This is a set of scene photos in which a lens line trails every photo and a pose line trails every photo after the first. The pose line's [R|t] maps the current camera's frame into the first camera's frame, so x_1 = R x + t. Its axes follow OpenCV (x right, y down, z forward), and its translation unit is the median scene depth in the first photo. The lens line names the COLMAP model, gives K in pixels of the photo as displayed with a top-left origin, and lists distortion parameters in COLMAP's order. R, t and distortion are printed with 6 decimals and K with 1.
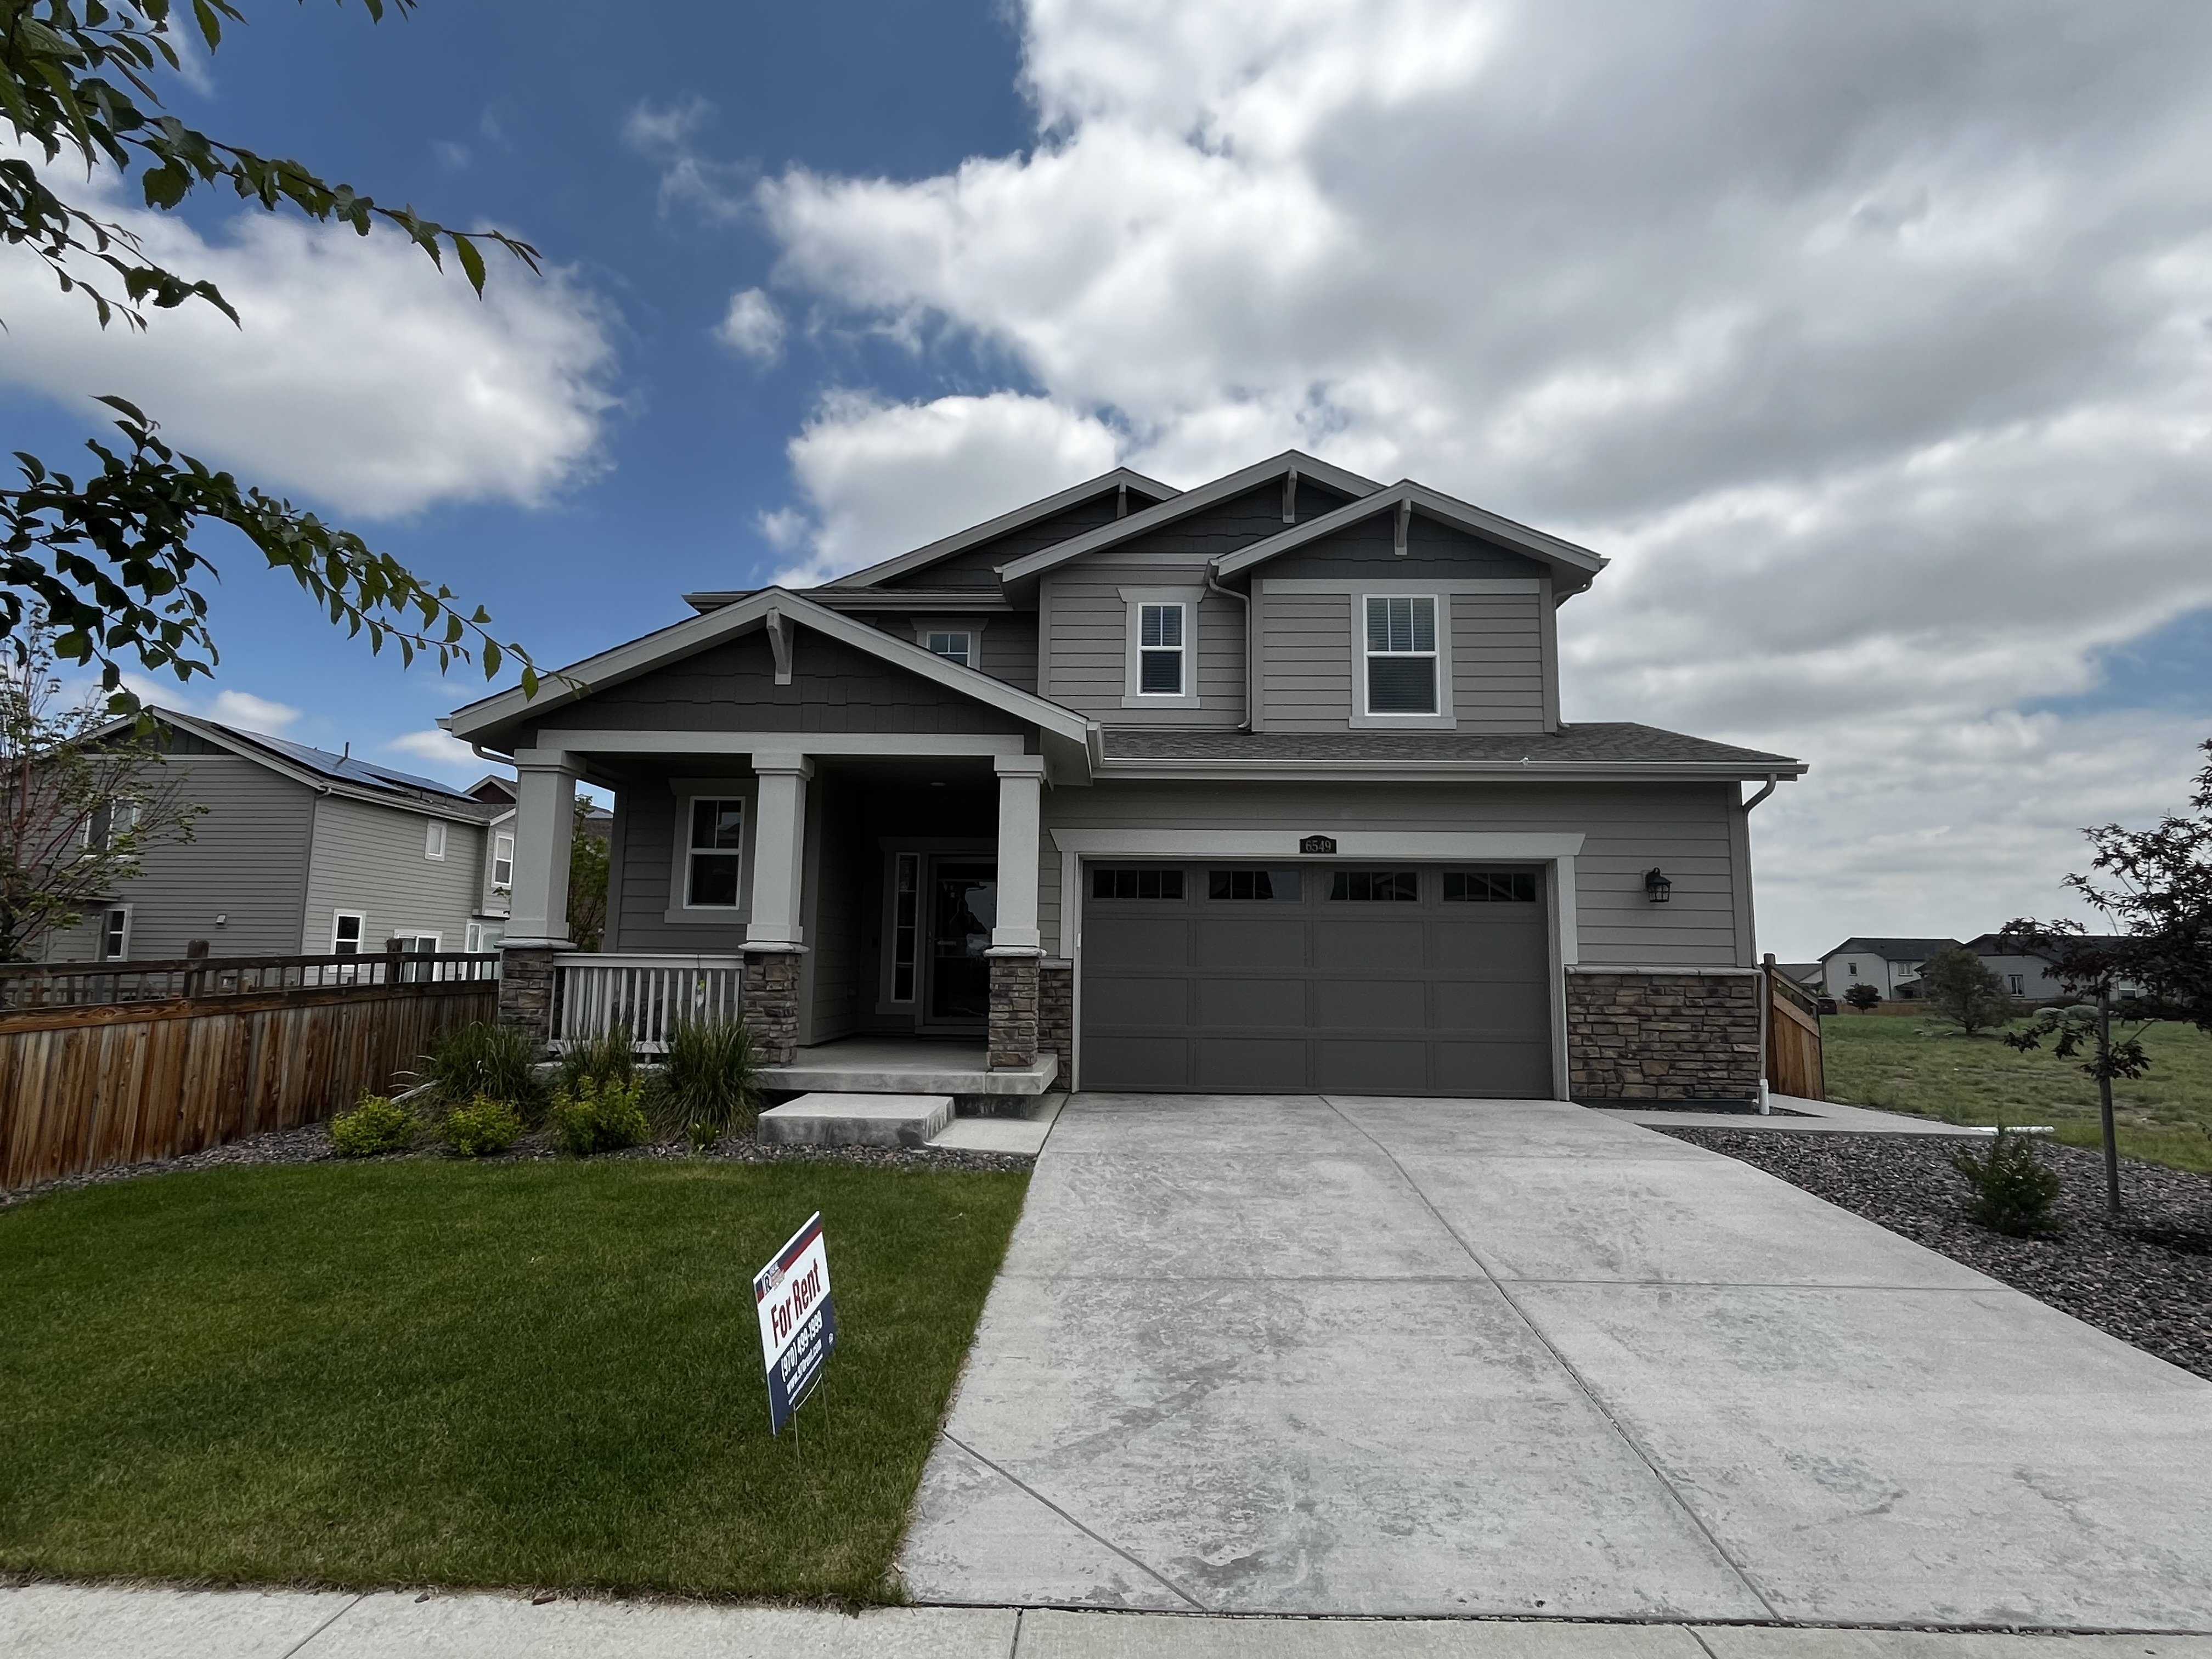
lens RADIAL K [[1116.0, 0, 1101.2], [0, 1116.0, 828.7], [0, 0, 1]] dist [-0.003376, 0.001385]
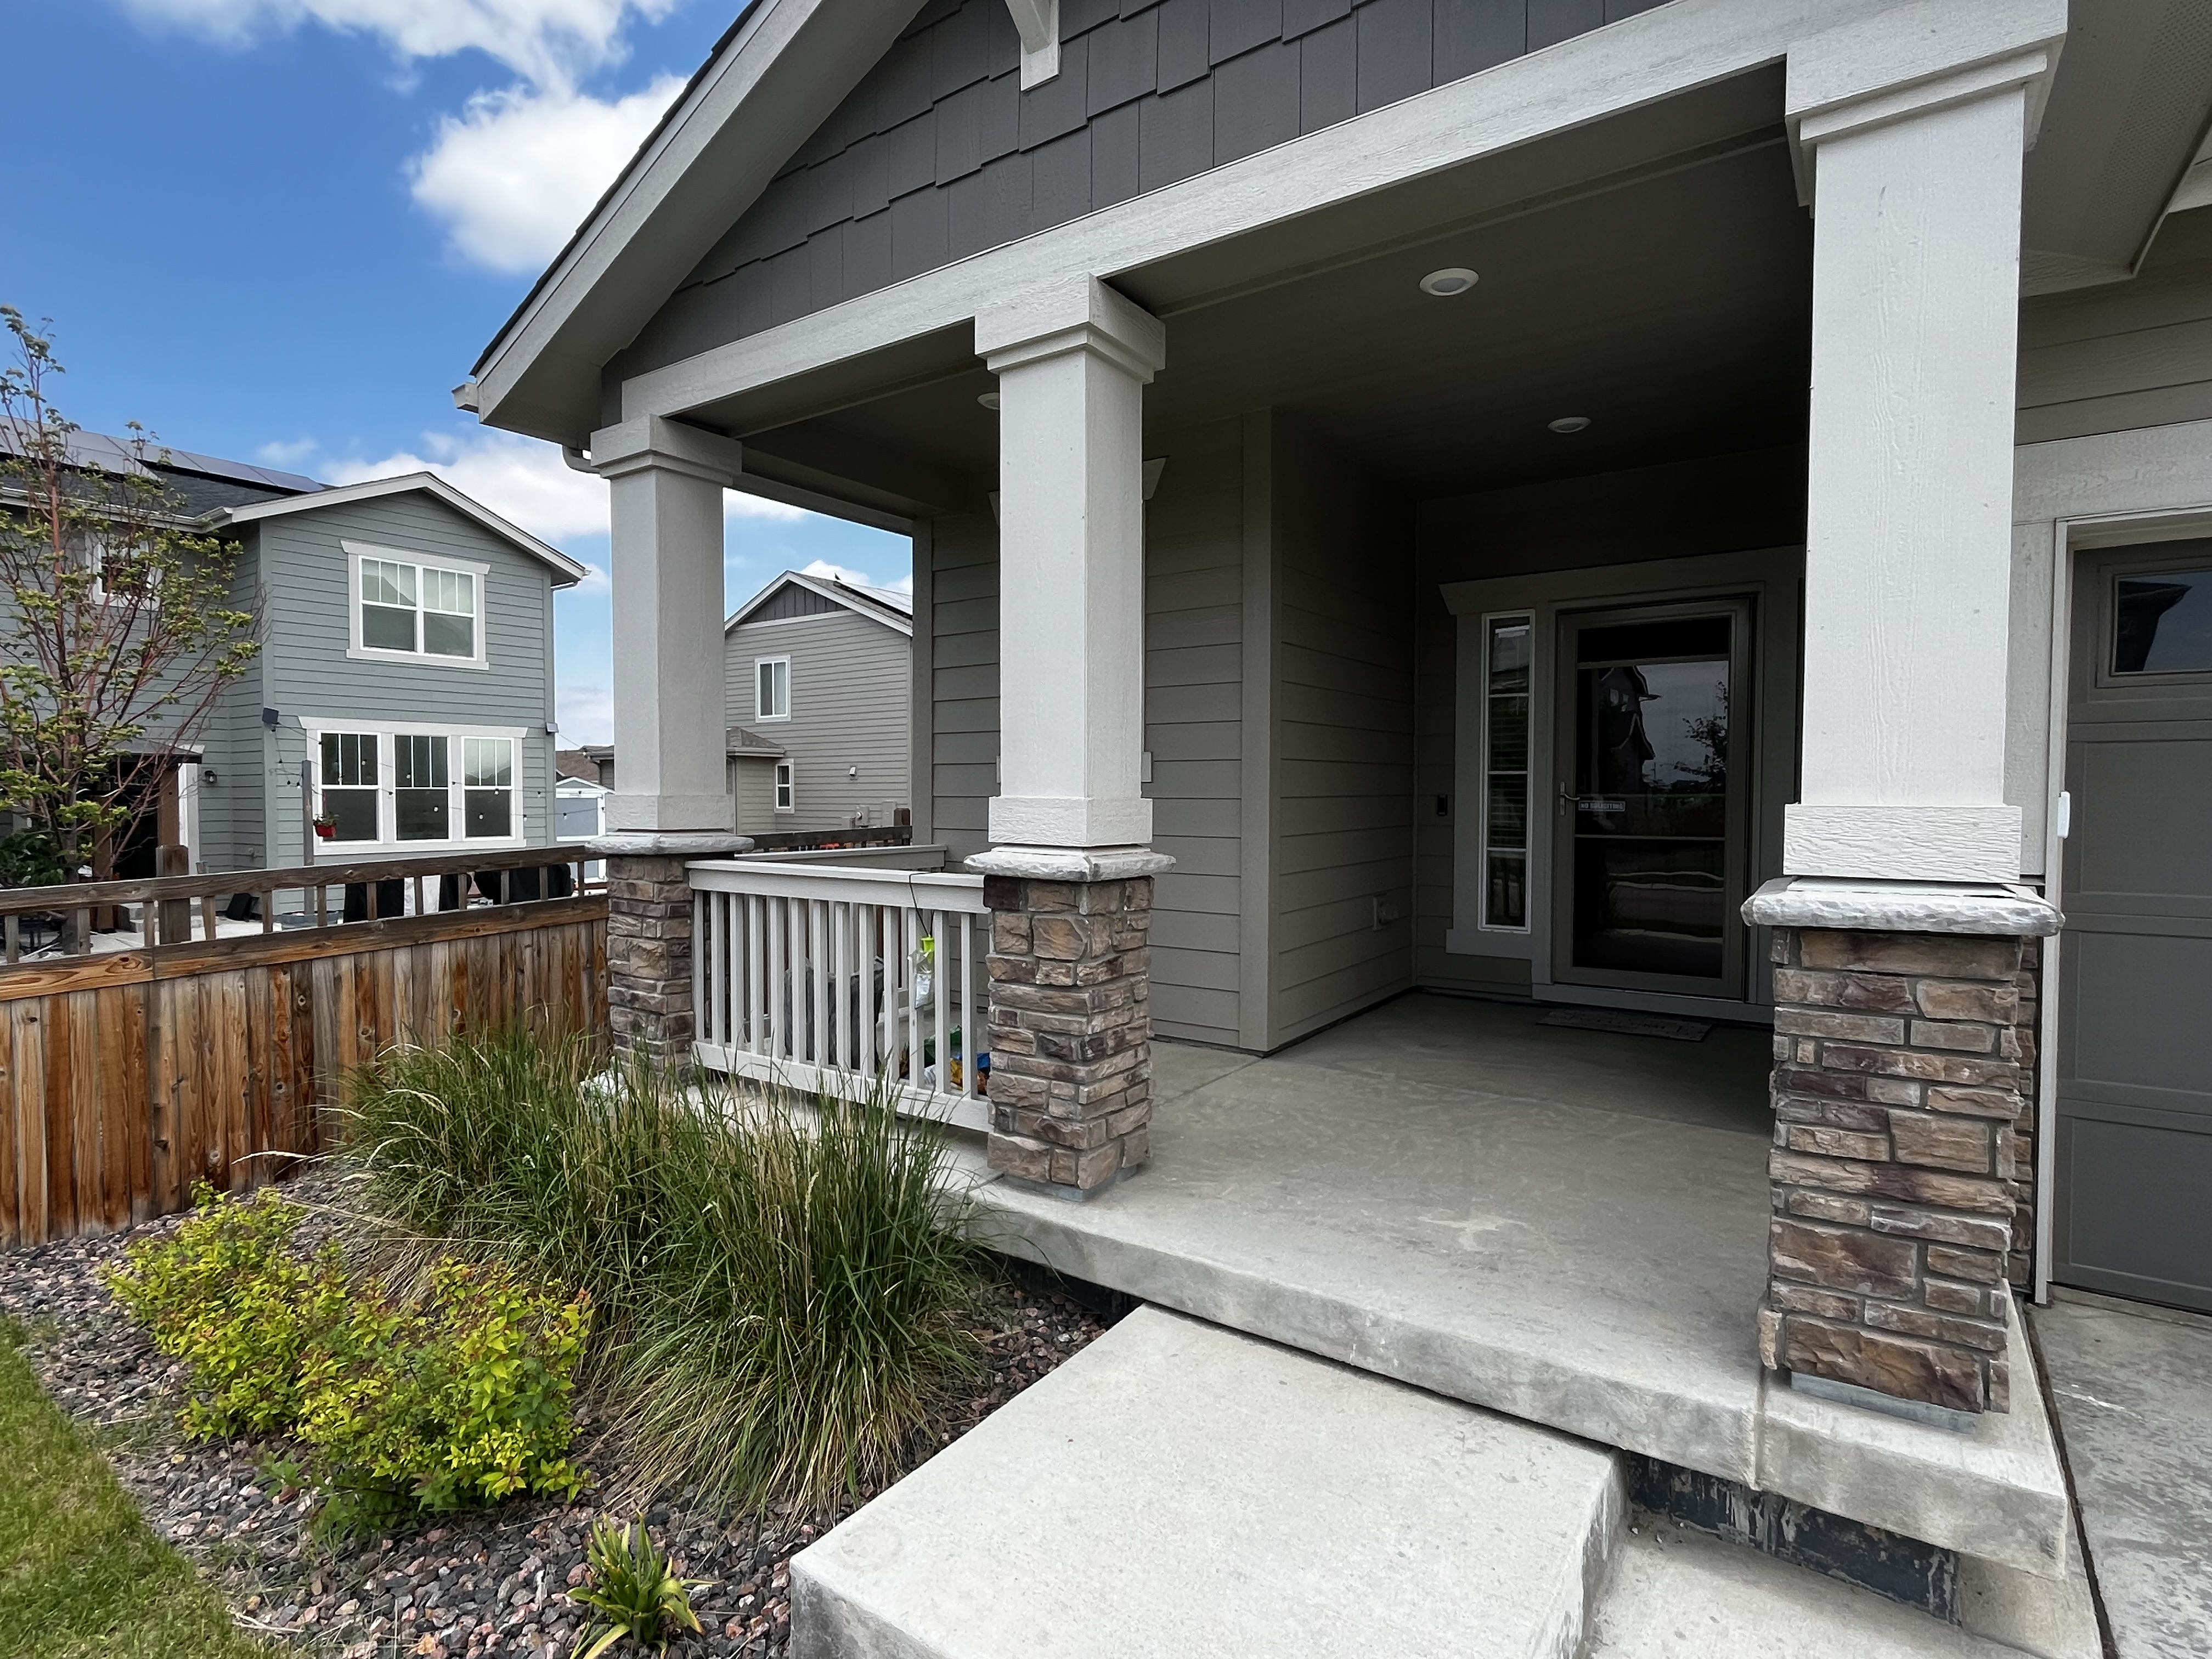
lens RADIAL K [[1116.0, 0, 1100.6], [0, 1116.0, 831.4], [0, 0, 1]] dist [-0.003376, 0.001385]
pose [[0.840465, 0.004574, -0.541846, -0.090124], [0.079722, 0.988039, 0.131998, 0.051317], [0.535969, -0.154137, 0.830048, 0.717056]]
